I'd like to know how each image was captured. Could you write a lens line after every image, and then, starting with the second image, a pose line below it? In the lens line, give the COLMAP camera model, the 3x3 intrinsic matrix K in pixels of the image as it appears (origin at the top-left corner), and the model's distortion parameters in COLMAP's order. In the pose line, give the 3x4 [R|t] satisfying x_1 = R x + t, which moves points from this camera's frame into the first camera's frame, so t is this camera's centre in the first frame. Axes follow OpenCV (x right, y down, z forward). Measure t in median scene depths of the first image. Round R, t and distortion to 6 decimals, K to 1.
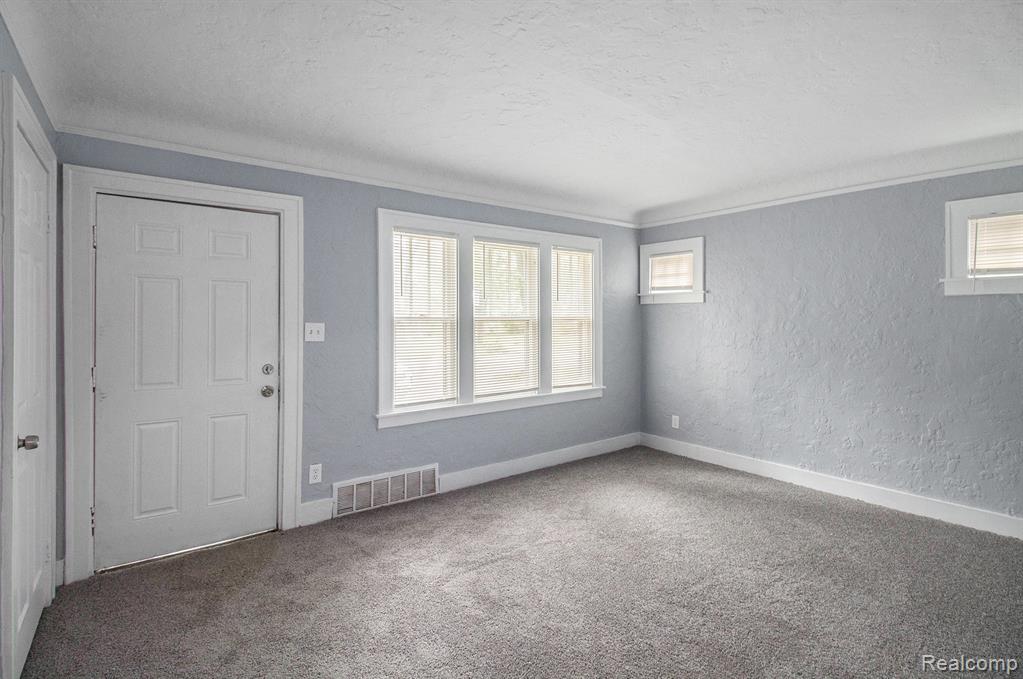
lens RADIAL K [[497.1, 0, 510.5], [0, 497.1, 332.1], [0, 0, 1]] dist [0.001474, -0.003789]
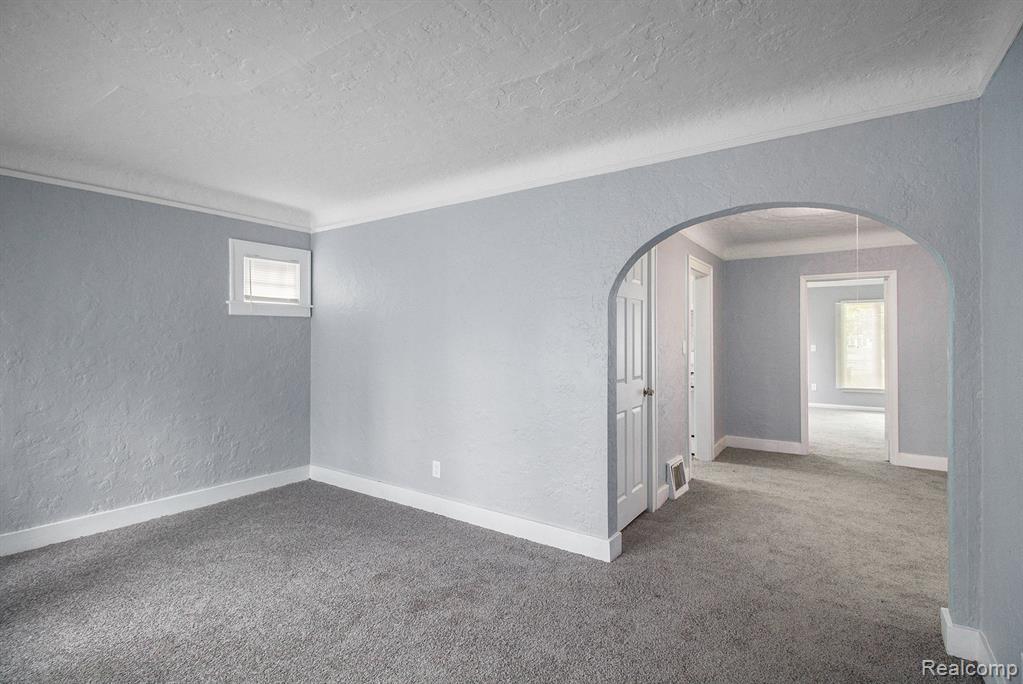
lens RADIAL K [[497.1, 0, 519.7], [0, 497.1, 340.4], [0, 0, 1]] dist [0.001474, -0.003789]
pose [[-0.300376, -0.013078, 0.953731, -0.490850], [0.019711, 0.999607, 0.019915, -0.019659], [-0.953617, 0.024781, -0.300000, 0.666416]]
